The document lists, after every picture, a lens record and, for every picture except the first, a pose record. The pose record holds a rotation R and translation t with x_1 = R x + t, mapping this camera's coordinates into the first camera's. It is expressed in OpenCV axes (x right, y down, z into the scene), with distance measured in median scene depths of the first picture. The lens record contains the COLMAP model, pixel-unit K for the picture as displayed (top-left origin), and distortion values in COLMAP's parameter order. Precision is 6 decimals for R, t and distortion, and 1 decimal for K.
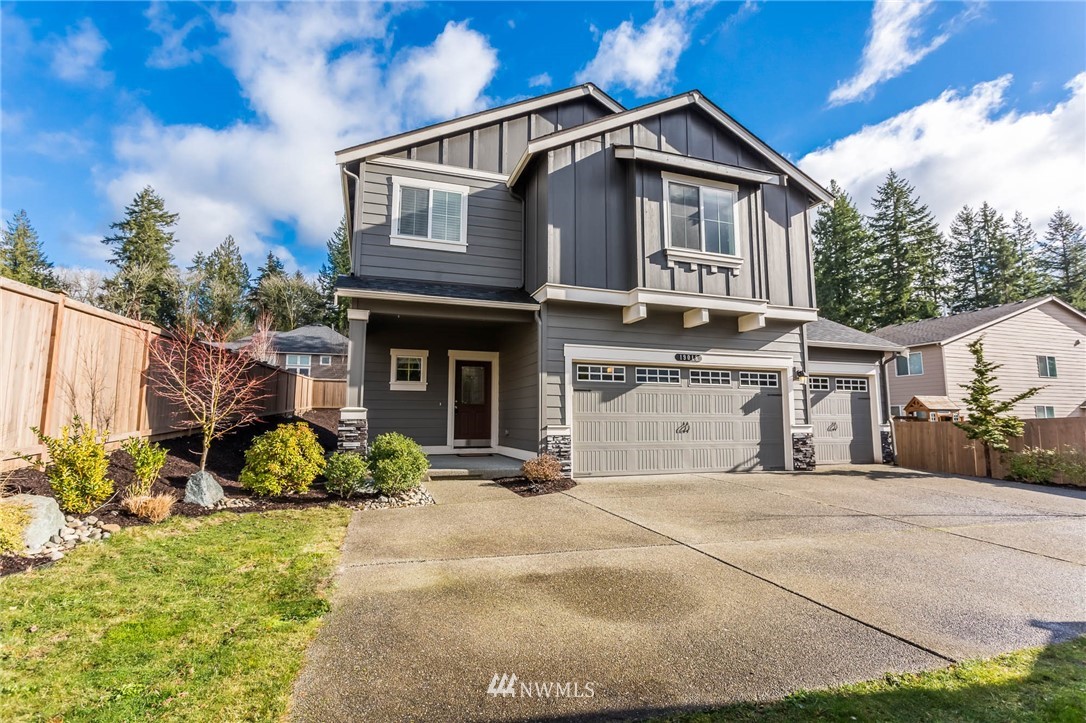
lens RADIAL K [[516.9, 0, 543.0], [0, 516.9, 361.5], [0, 0, 1]] dist [-0.013052, 0.007020]
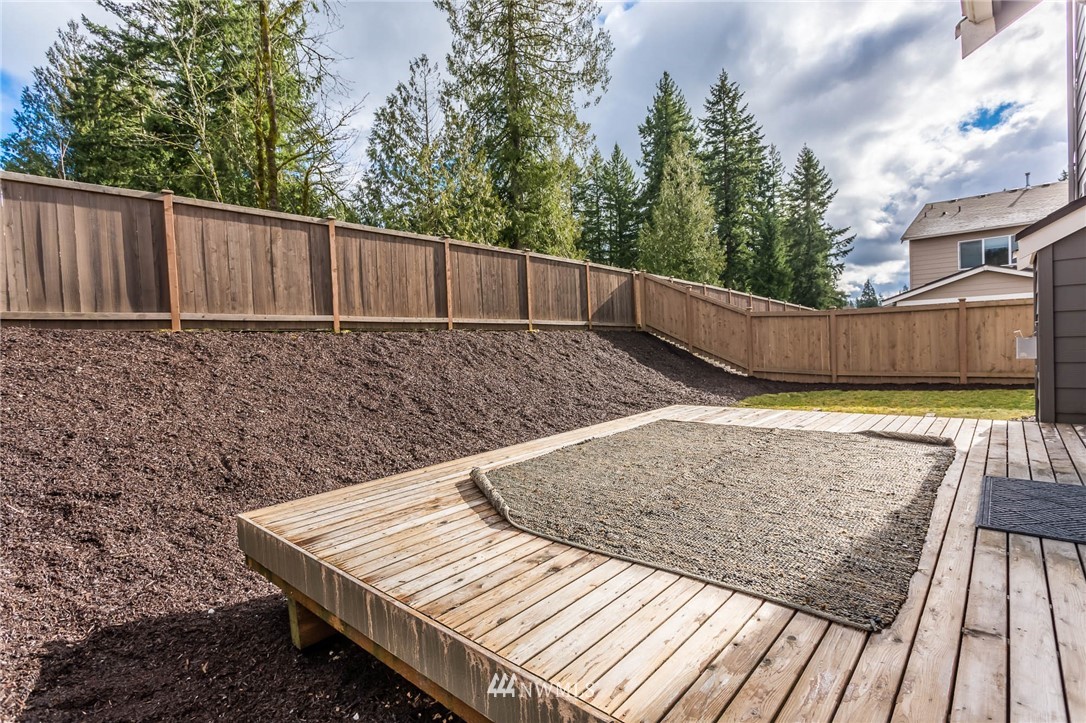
lens RADIAL K [[516.9, 0, 543.0], [0, 516.9, 361.5], [0, 0, 1]] dist [-0.013052, 0.007020]
pose [[0.868844, -0.055914, 0.491919, -0.911077], [-0.015133, 0.990139, 0.139272, 0.269733], [-0.494855, -0.128450, 0.859429, 2.321283]]
